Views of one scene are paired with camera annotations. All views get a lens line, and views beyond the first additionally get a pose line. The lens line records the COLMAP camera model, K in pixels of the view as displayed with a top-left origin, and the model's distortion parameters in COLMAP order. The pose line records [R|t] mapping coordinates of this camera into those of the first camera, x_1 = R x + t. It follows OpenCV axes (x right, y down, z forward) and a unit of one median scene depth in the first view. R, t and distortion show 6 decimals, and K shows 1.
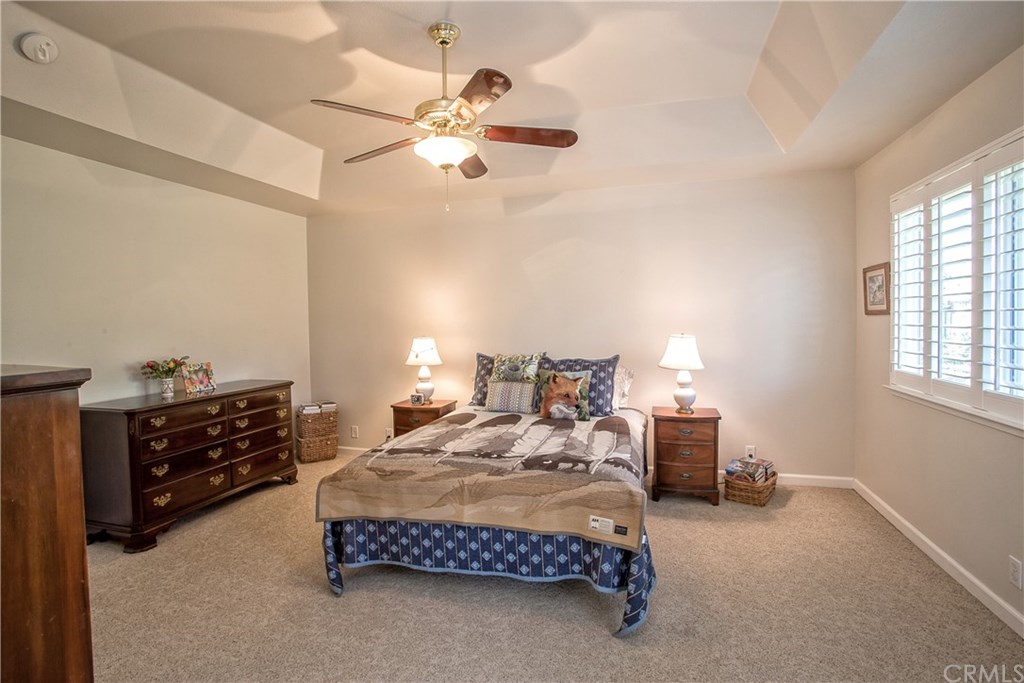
lens RADIAL K [[503.5, 0, 510.0], [0, 503.5, 330.7], [0, 0, 1]] dist [-0.074048, 0.031733]
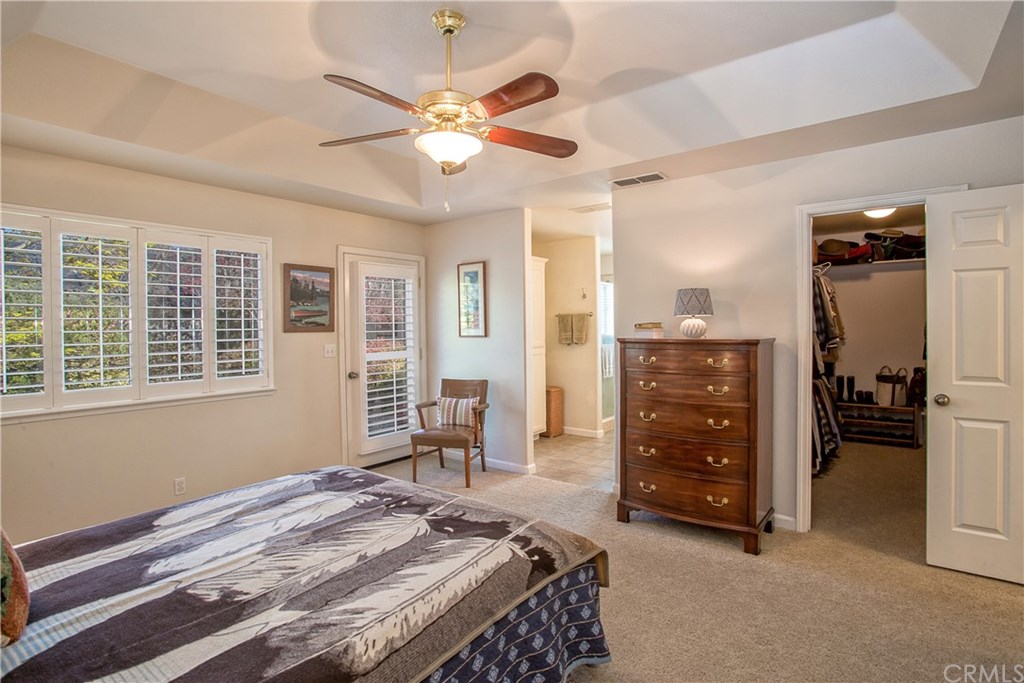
lens RADIAL K [[503.5, 0, 510.0], [0, 503.5, 330.7], [0, 0, 1]] dist [-0.074048, 0.031733]
pose [[-0.932706, 0.026967, 0.359627, -0.512902], [0.038470, 0.998950, 0.024866, -0.032569], [-0.358579, 0.037028, -0.932765, 1.677082]]
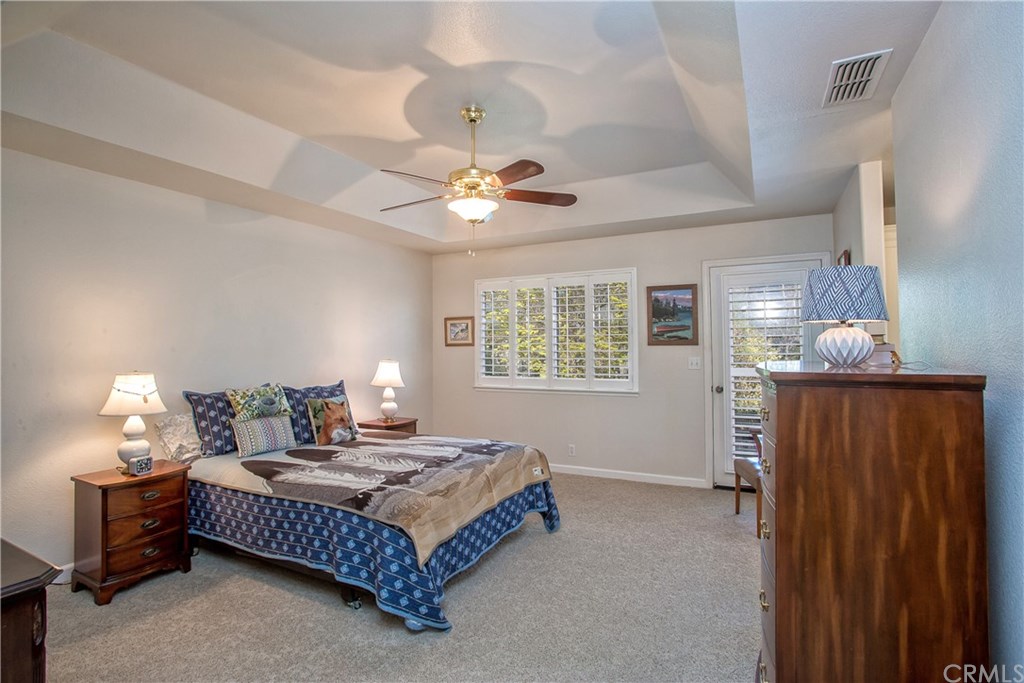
lens RADIAL K [[503.5, 0, 510.0], [0, 503.5, 330.7], [0, 0, 1]] dist [-0.074048, 0.031733]
pose [[0.186062, 0.041908, 0.981644, -1.203183], [0.029214, 0.998412, -0.048161, 0.004755], [-0.982104, 0.037639, 0.184542, 0.633672]]
